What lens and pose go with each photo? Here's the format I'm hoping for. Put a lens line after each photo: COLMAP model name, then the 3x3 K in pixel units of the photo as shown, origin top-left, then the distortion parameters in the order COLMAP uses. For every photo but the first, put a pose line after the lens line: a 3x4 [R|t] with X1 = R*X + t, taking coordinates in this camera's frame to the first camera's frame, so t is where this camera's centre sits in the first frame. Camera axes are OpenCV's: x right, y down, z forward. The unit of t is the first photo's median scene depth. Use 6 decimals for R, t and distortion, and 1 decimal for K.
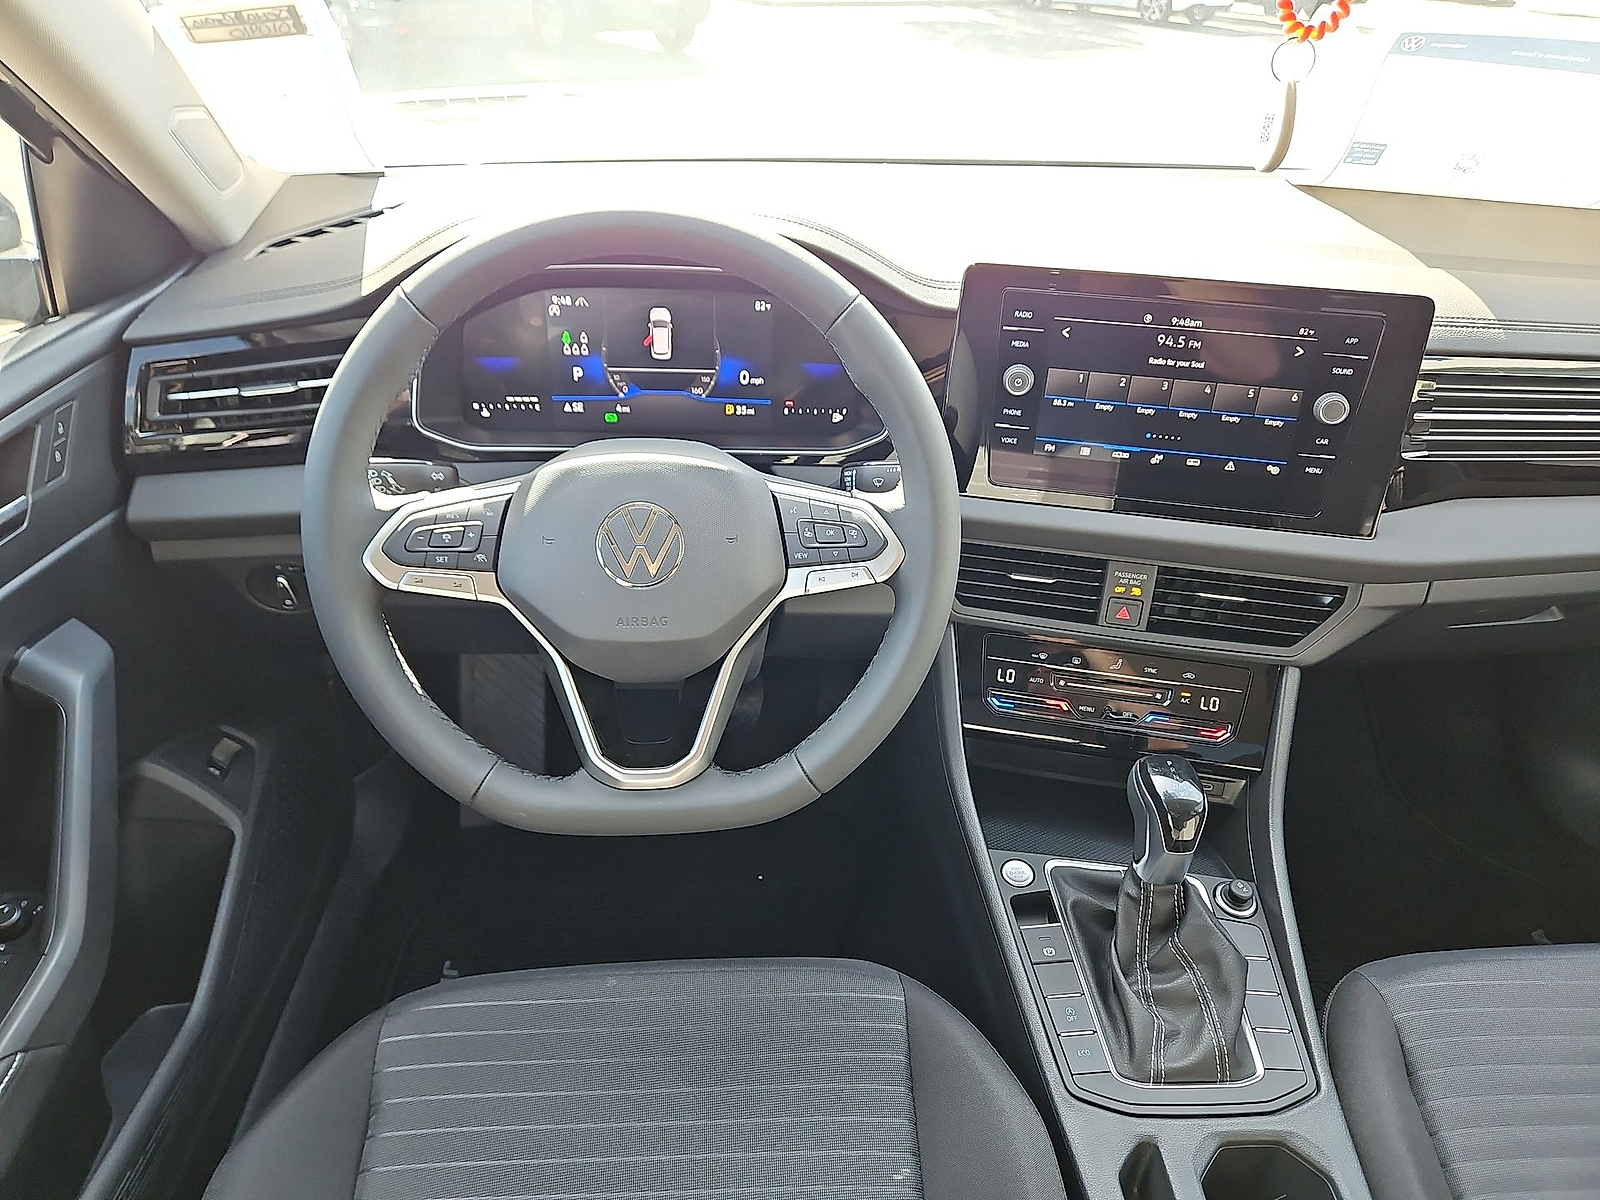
lens RADIAL K [[1050.9, 0, 771.3], [0, 1050.9, 595.0], [0, 0, 1]] dist [0.048340, 0.001479]
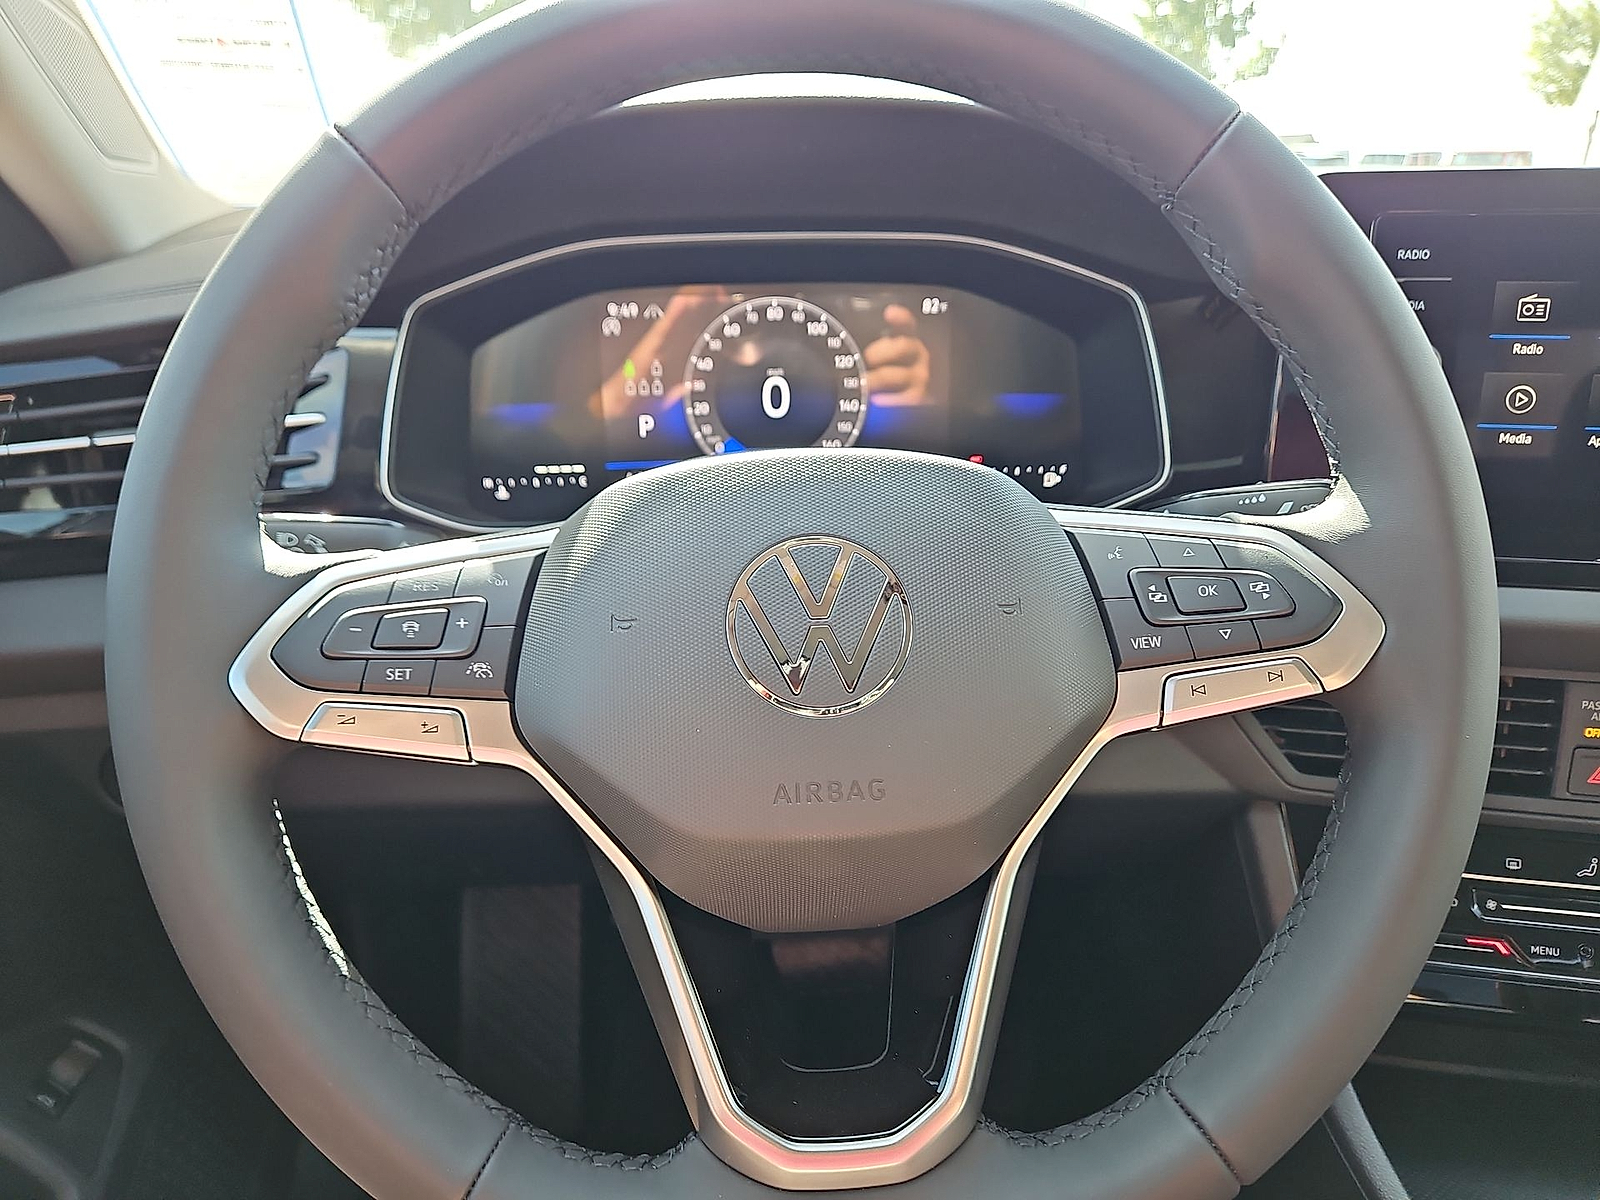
lens RADIAL K [[1247.5, 0, 806.5], [0, 1247.5, 527.1], [0, 0, 1]] dist [0.069625, -0.119171]
pose [[0.998902, -0.039969, -0.024441, -0.105541], [0.033717, 0.975524, -0.217294, 0.028613], [0.032527, 0.216232, 0.975800, 0.413866]]
